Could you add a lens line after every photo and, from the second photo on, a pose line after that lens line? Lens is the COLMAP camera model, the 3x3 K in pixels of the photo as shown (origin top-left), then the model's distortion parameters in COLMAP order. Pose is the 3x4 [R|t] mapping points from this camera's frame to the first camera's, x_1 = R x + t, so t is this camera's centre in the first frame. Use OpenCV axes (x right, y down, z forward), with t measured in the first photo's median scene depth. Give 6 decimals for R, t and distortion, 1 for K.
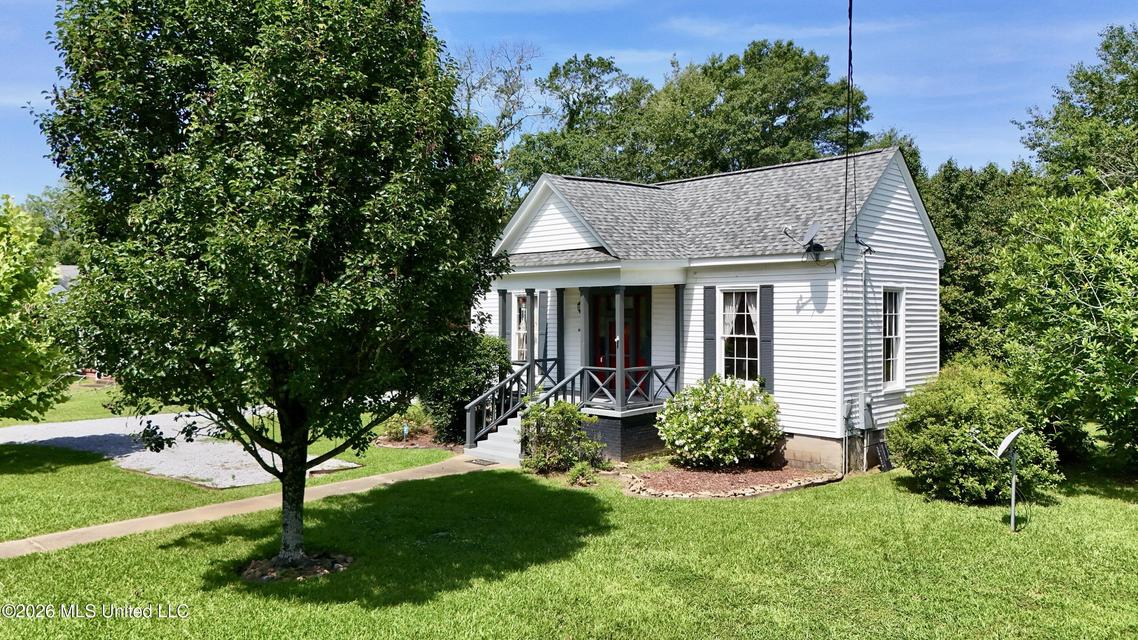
lens RADIAL K [[840.4, 0, 576.7], [0, 840.4, 314.7], [0, 0, 1]] dist [0.046951, -0.038358]
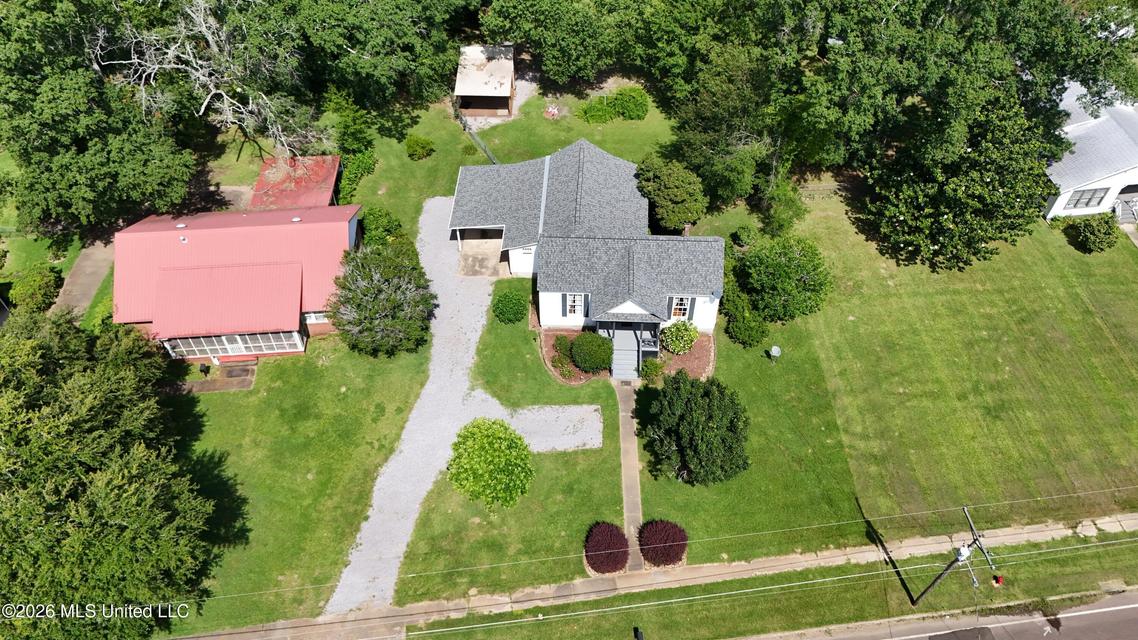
lens RADIAL K [[840.4, 0, 572.1], [0, 840.4, 324.6], [0, 0, 1]] dist [0.046951, -0.038358]
pose [[0.739593, -0.510585, 0.438527, -1.460528], [0.002880, 0.653942, 0.756539, -2.234695], [-0.673049, -0.558268, 0.485121, -0.238513]]
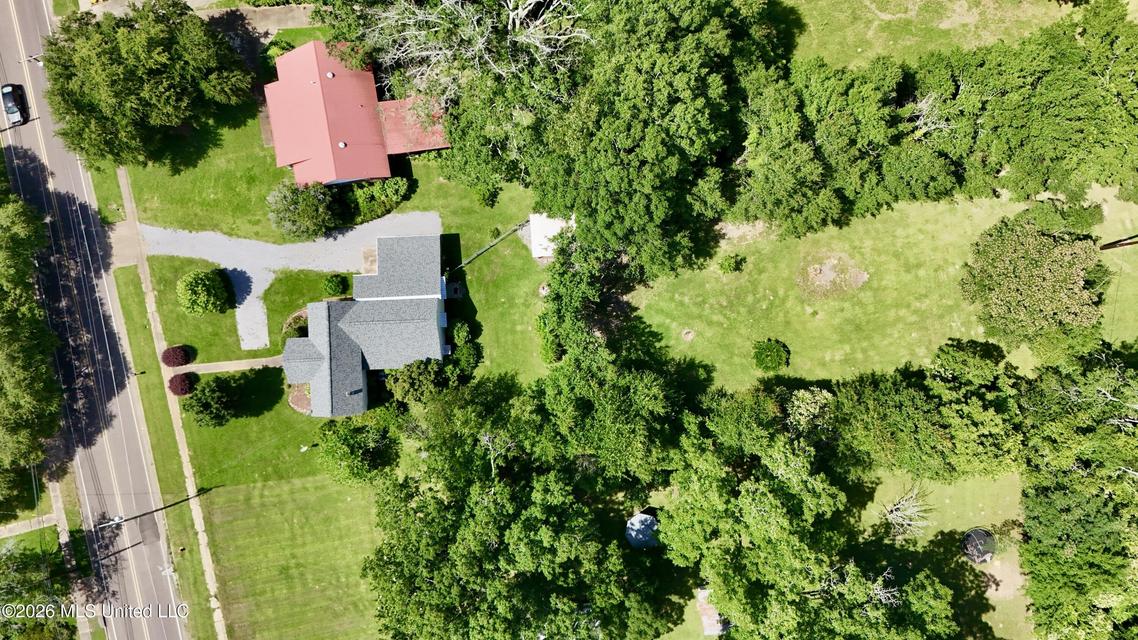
lens RADIAL K [[840.4, 0, 571.7], [0, 840.4, 313.8], [0, 0, 1]] dist [0.046951, -0.038358]
pose [[0.737272, 0.674825, -0.032274, 1.144798], [0.009402, 0.037518, 0.999252, -4.965213], [0.675531, -0.737024, 0.021316, 2.245059]]
